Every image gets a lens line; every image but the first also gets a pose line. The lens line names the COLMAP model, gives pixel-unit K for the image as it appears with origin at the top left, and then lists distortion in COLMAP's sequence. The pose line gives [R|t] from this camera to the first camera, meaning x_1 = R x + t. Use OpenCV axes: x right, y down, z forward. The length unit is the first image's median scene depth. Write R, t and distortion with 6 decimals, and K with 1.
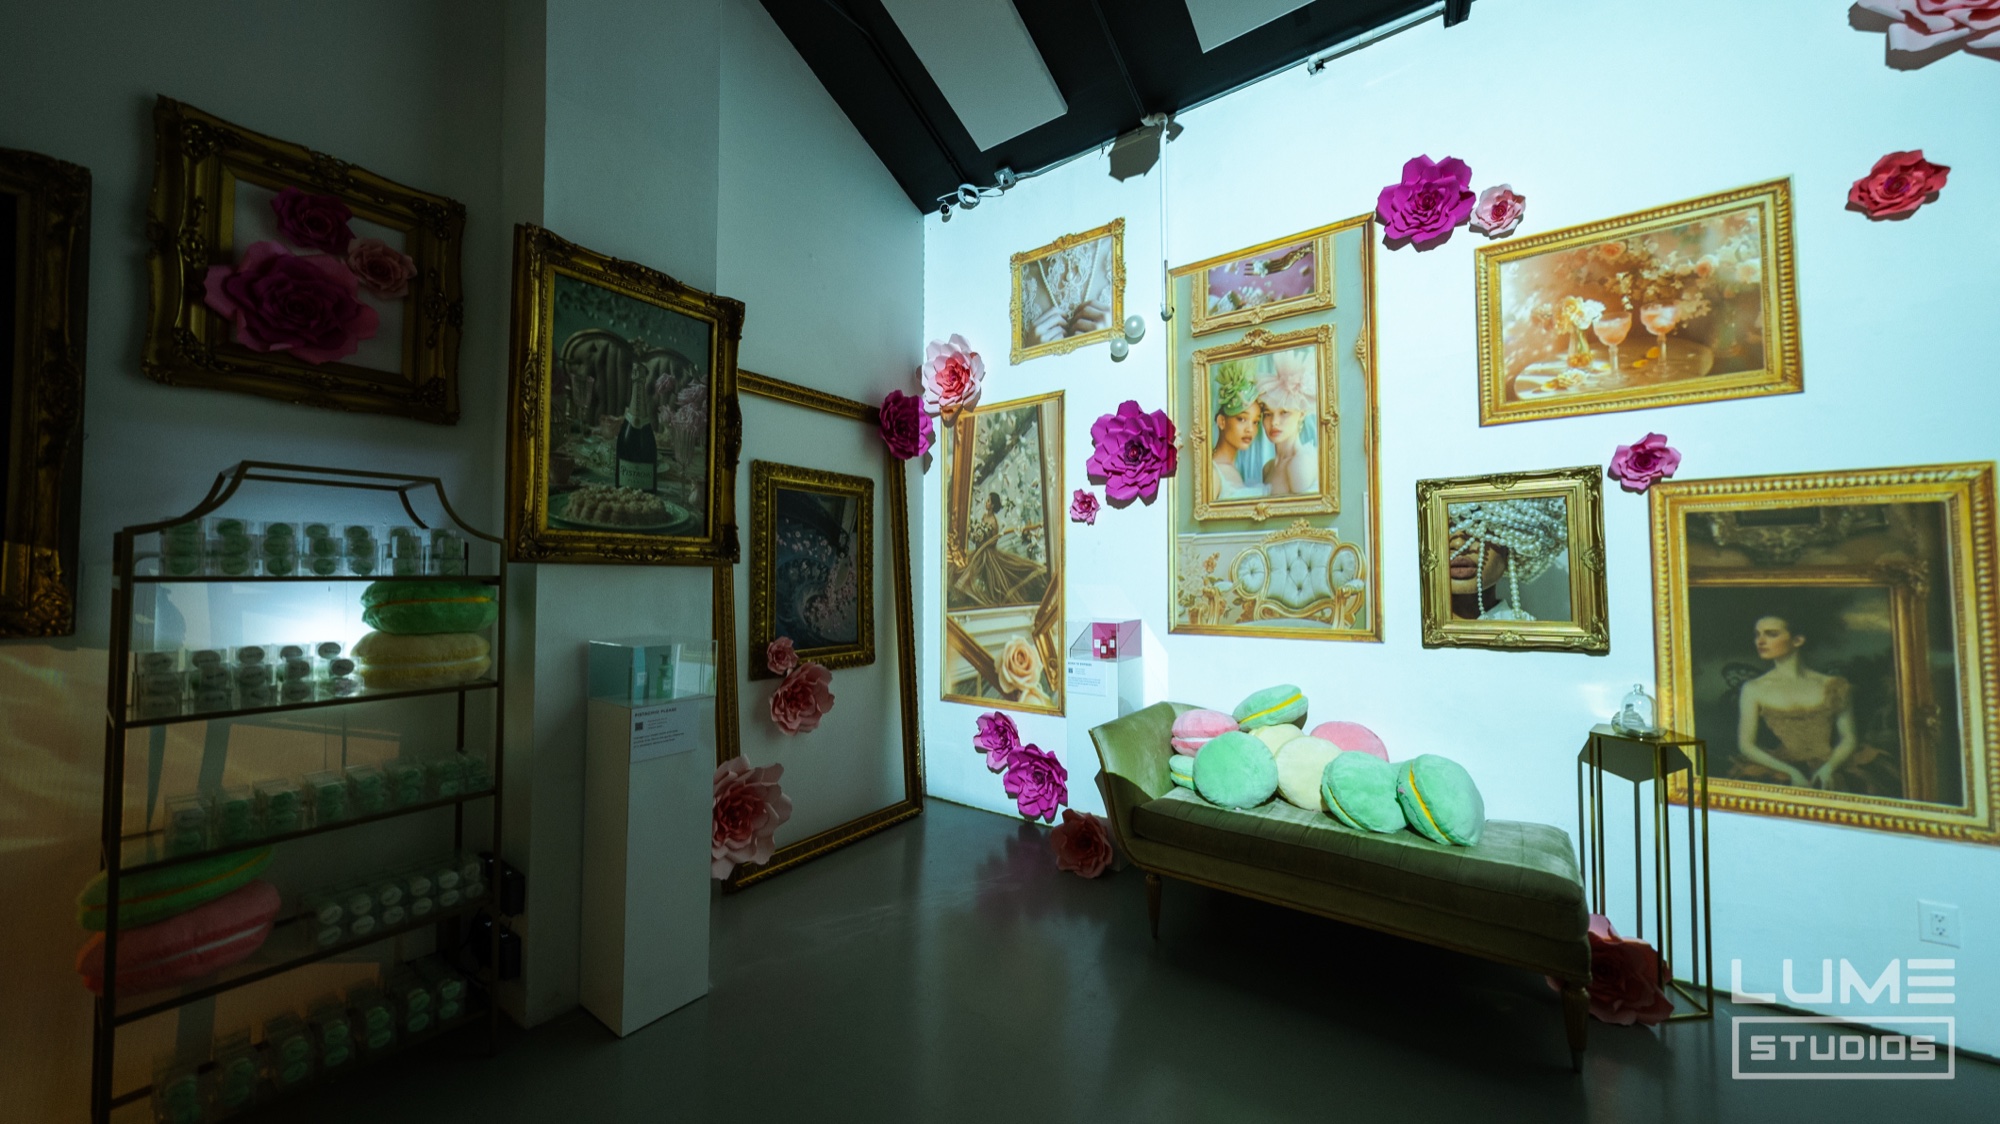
lens RADIAL K [[695.1, 0, 1000.6], [0, 695.1, 557.8], [0, 0, 1]] dist [-0.003332, -0.000262]
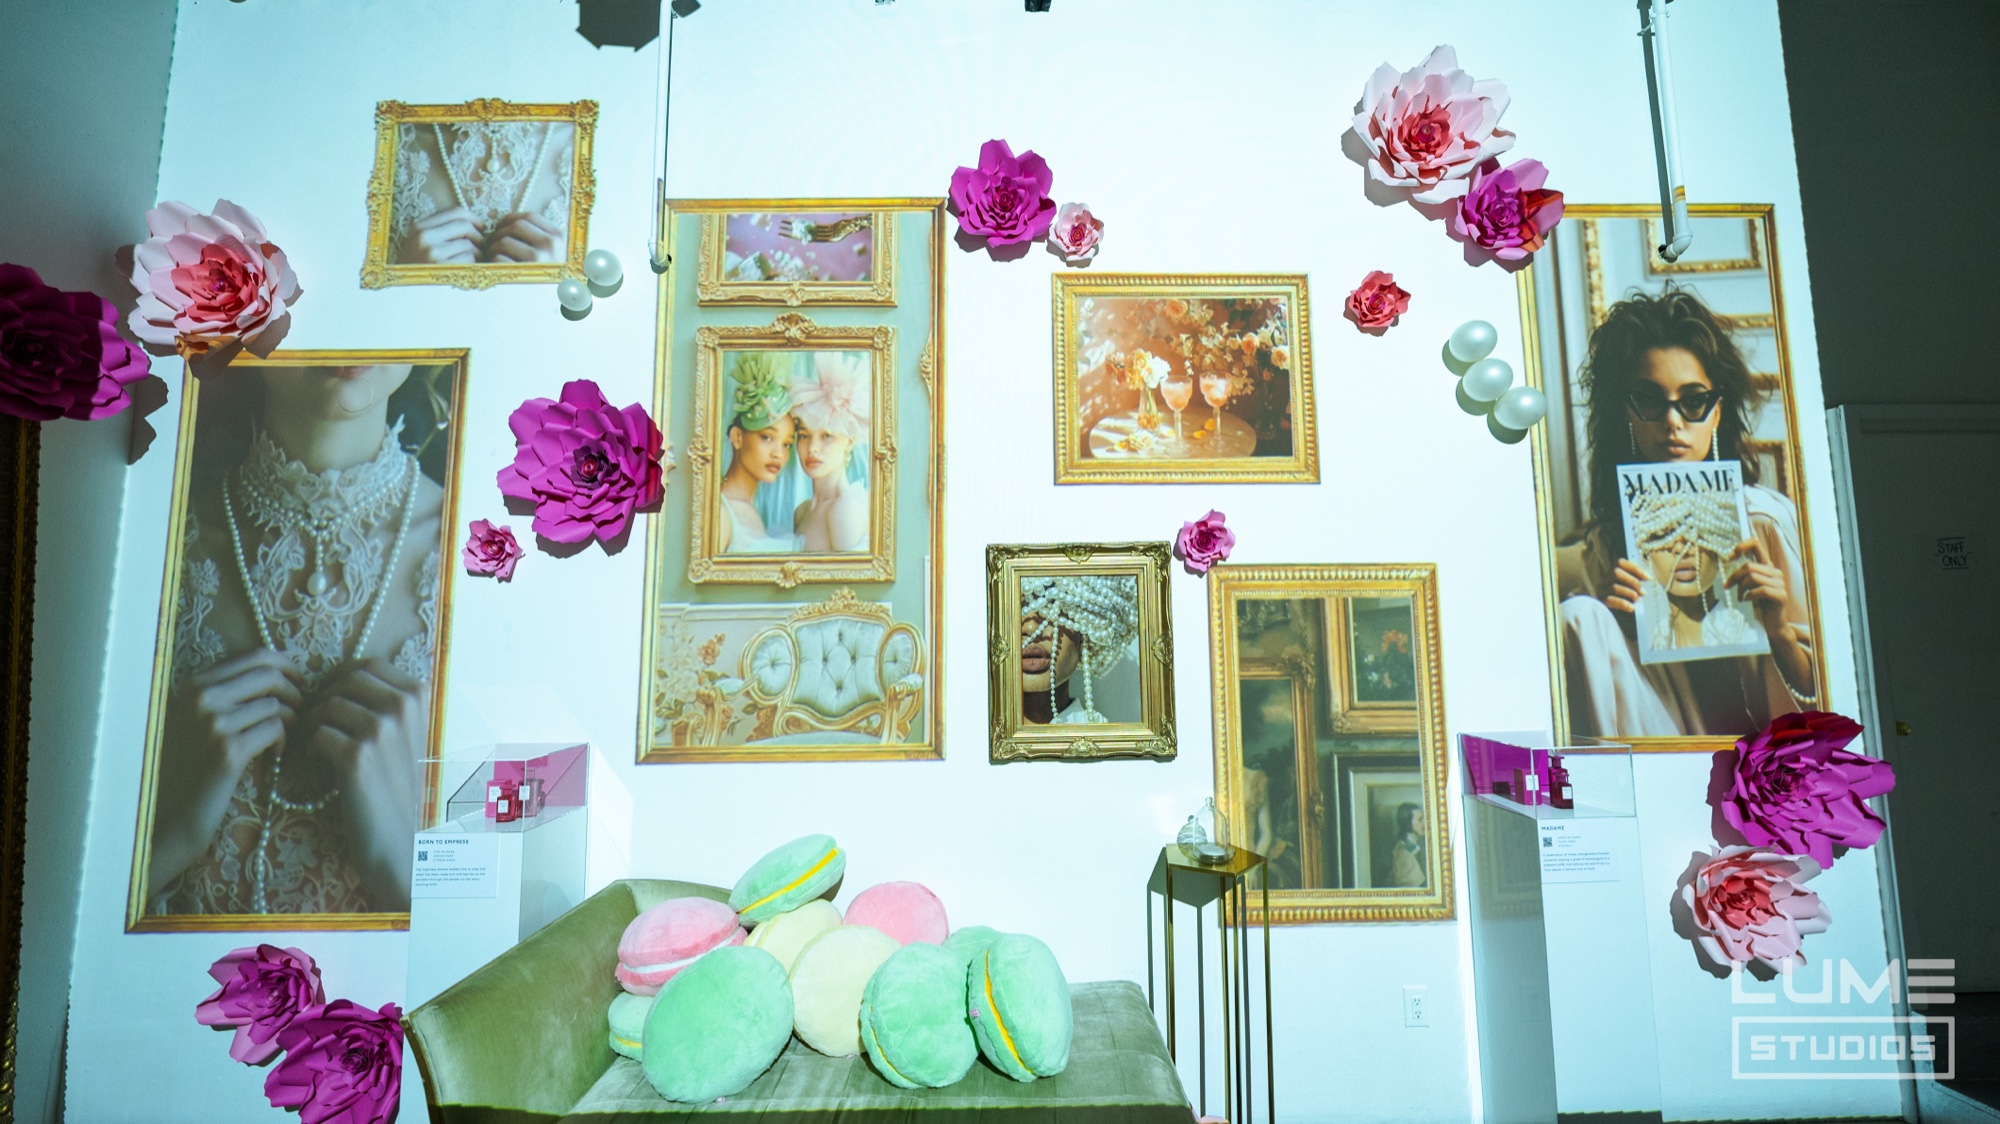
lens RADIAL K [[695.1, 0, 1006.7], [0, 695.1, 579.1], [0, 0, 1]] dist [-0.003332, -0.000262]
pose [[0.807947, 0.056422, 0.586548, 0.154016], [-0.013365, 0.996904, -0.077485, -0.012861], [-0.589104, 0.054764, 0.806199, 0.339985]]
